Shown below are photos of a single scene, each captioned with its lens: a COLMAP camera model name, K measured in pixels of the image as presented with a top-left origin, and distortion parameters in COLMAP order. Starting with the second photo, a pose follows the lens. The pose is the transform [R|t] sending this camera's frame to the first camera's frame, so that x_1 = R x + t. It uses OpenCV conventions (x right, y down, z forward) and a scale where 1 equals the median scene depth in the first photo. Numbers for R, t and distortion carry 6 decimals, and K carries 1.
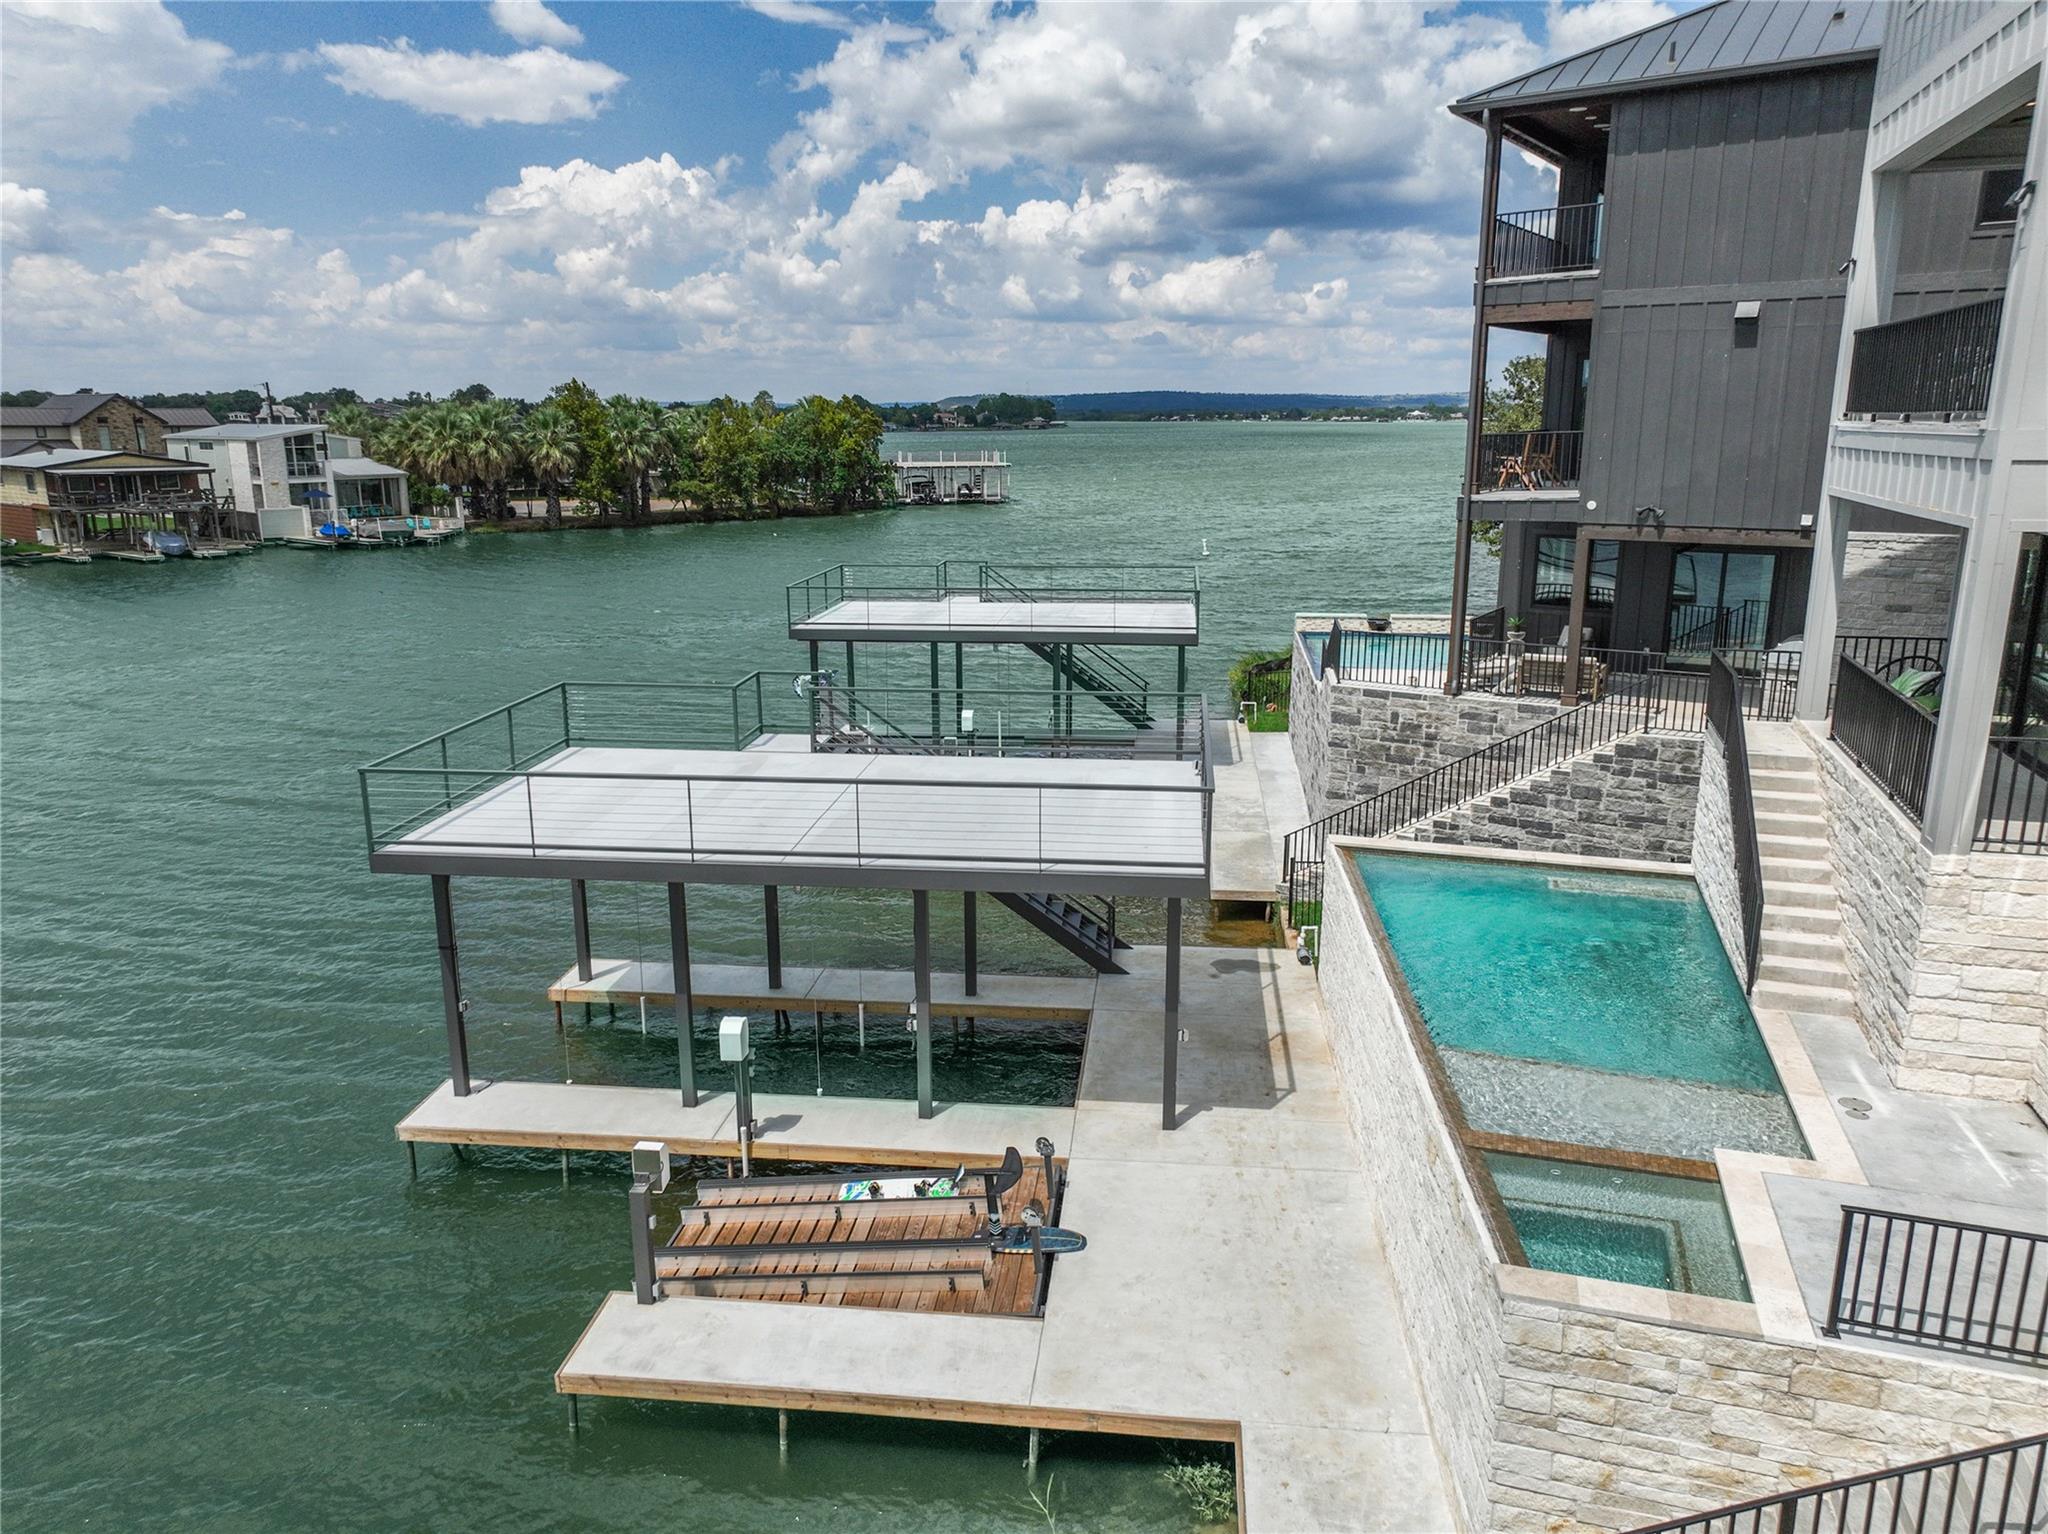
lens RADIAL K [[1438.2, 0, 1024.0], [0, 1438.2, 767.0], [0, 0, 1]] dist [0.037302, -0.033061]
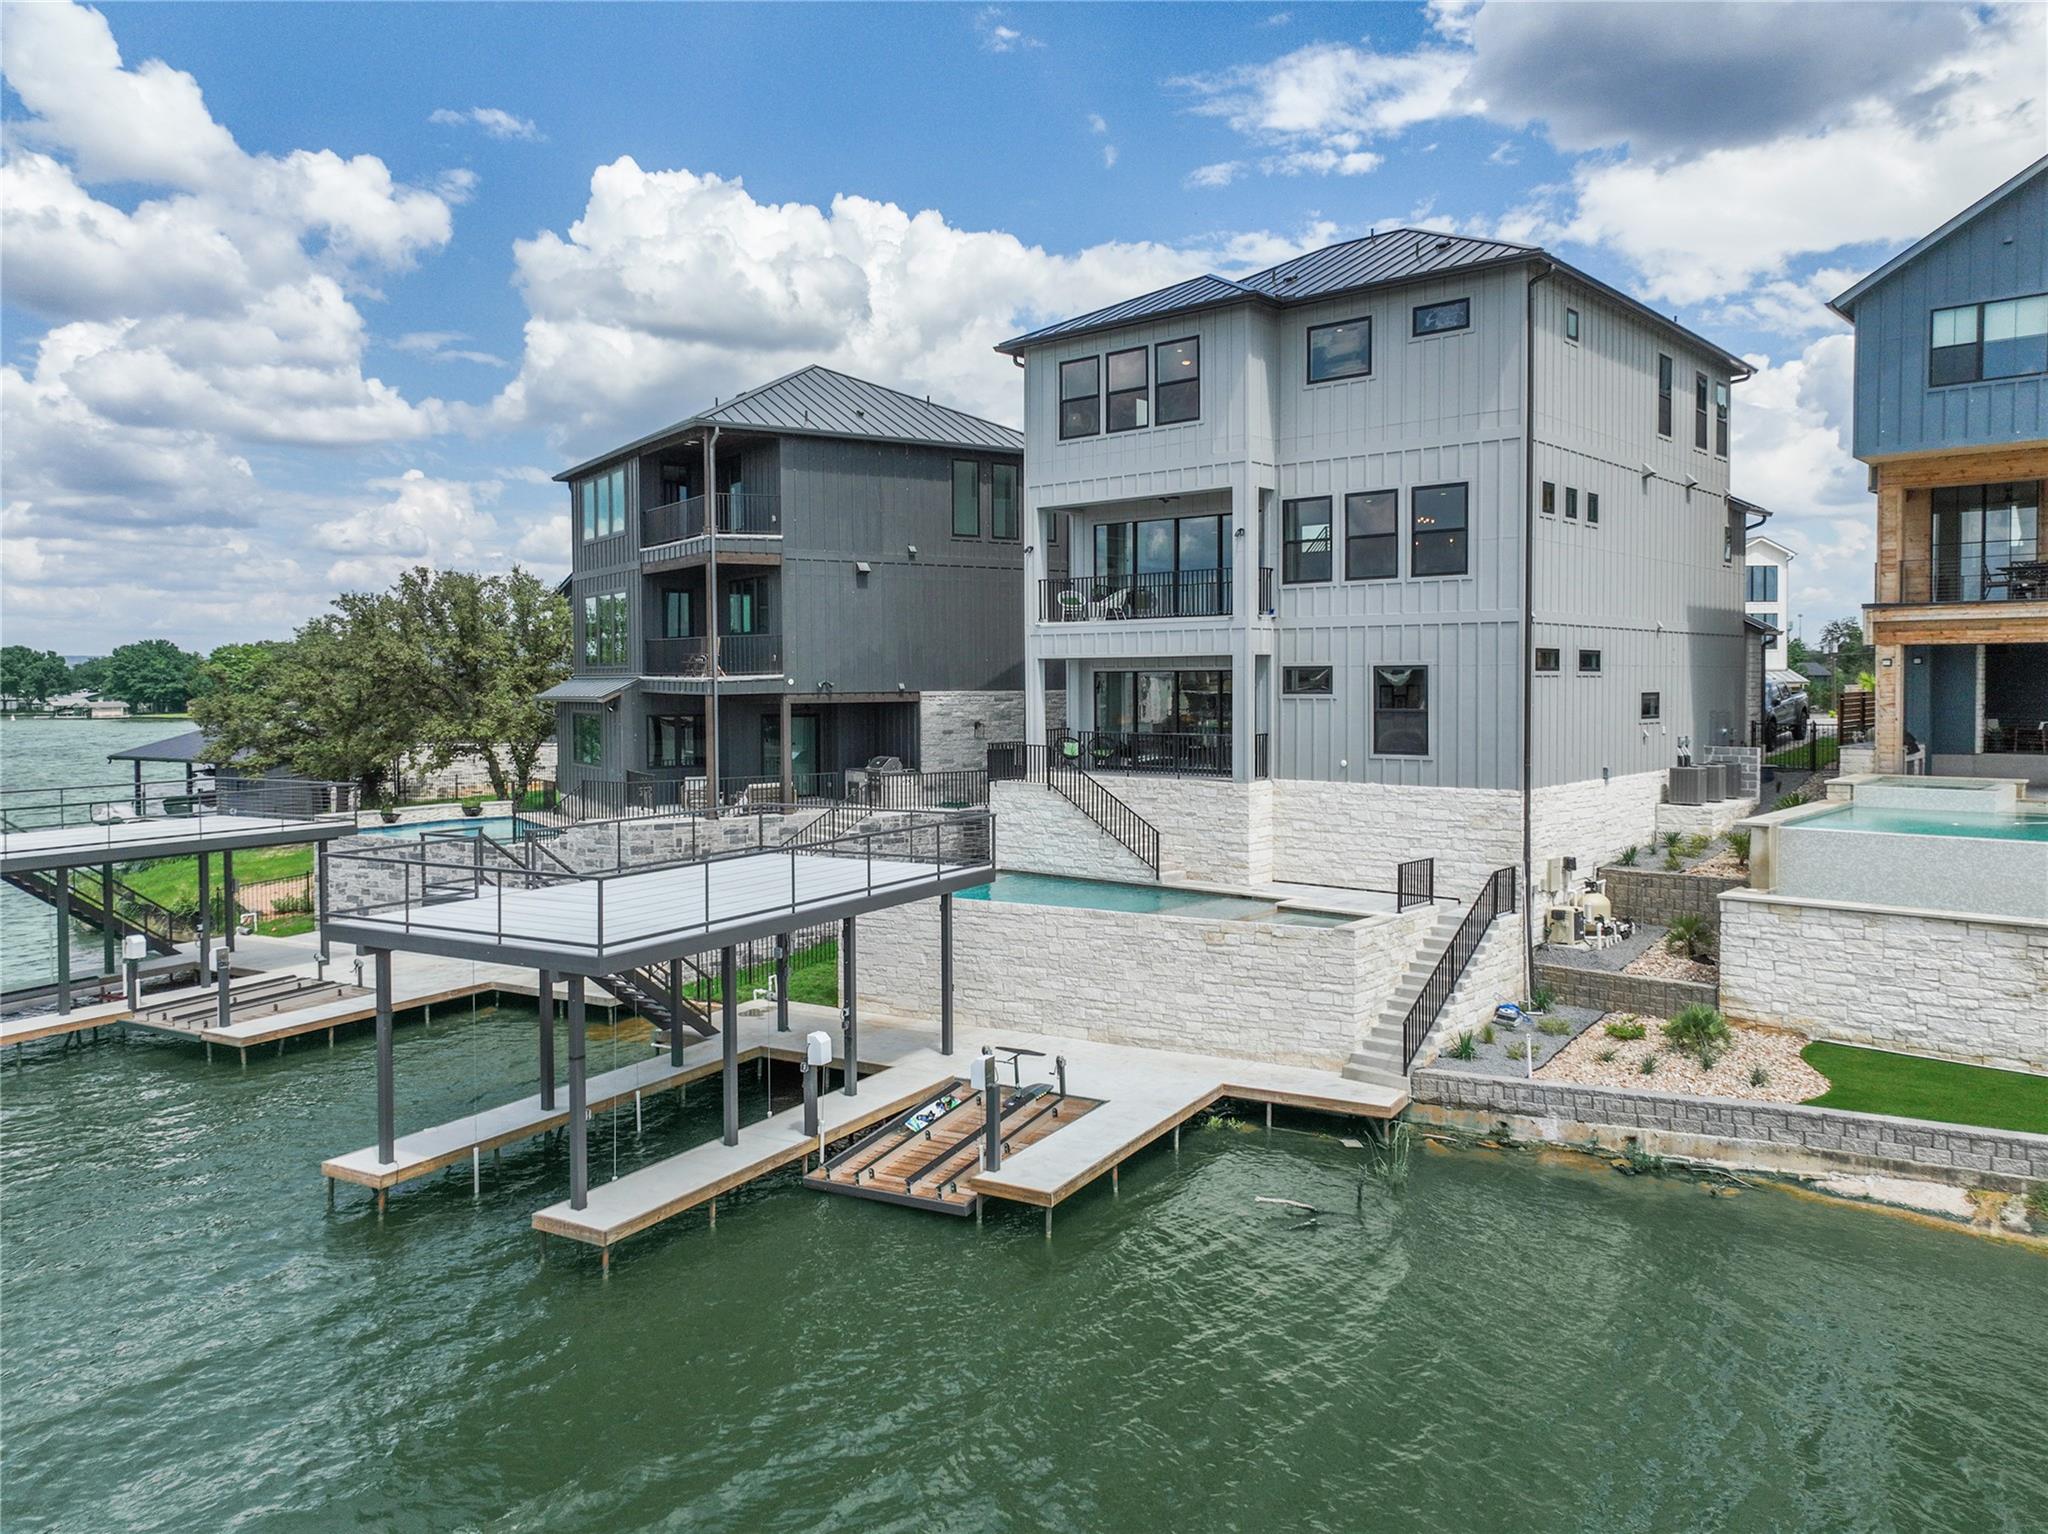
lens RADIAL K [[1461.4, 0, 1021.6], [0, 1461.4, 730.0], [0, 0, 1]] dist [0.009700, 0.008367]
pose [[0.400047, -0.030840, 0.915976, -0.964313], [0.222022, 0.972925, -0.064209, 0.024587], [-0.889196, 0.229053, 0.396063, 0.180185]]
